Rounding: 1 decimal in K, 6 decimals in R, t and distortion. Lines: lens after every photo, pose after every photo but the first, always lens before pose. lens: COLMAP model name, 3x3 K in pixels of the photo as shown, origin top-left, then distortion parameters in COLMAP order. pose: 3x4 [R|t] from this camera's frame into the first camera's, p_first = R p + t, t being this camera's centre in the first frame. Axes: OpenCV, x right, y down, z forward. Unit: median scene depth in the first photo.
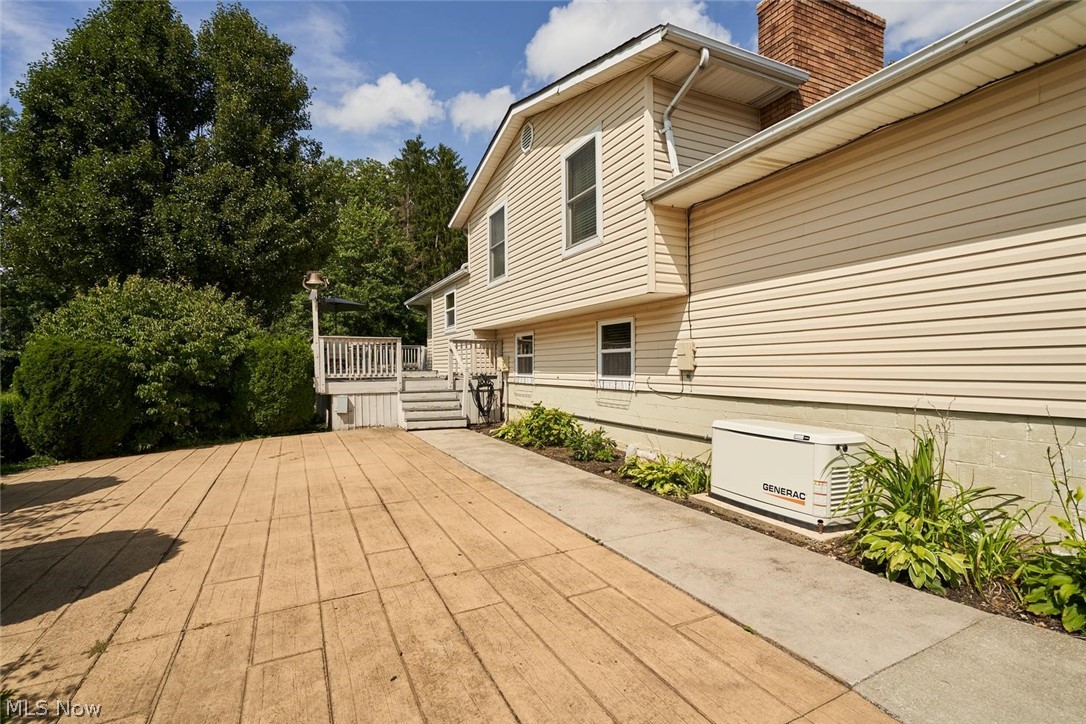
lens RADIAL K [[505.2, 0, 543.0], [0, 505.2, 365.5], [0, 0, 1]] dist [-0.000725, -0.000237]
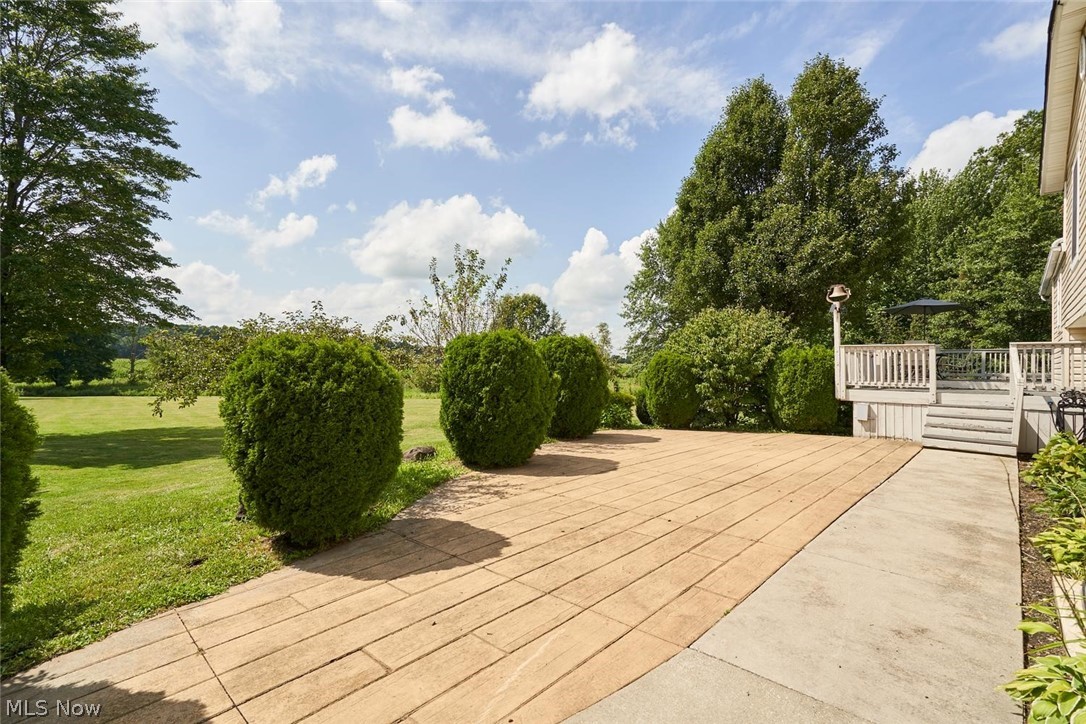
lens RADIAL K [[505.2, 0, 543.4], [0, 505.2, 360.1], [0, 0, 1]] dist [-0.000725, -0.000237]
pose [[0.343258, -0.000056, -0.939241, 0.335800], [-0.015502, 0.999863, -0.005725, -0.010944], [0.939113, 0.016525, 0.343211, 0.048462]]
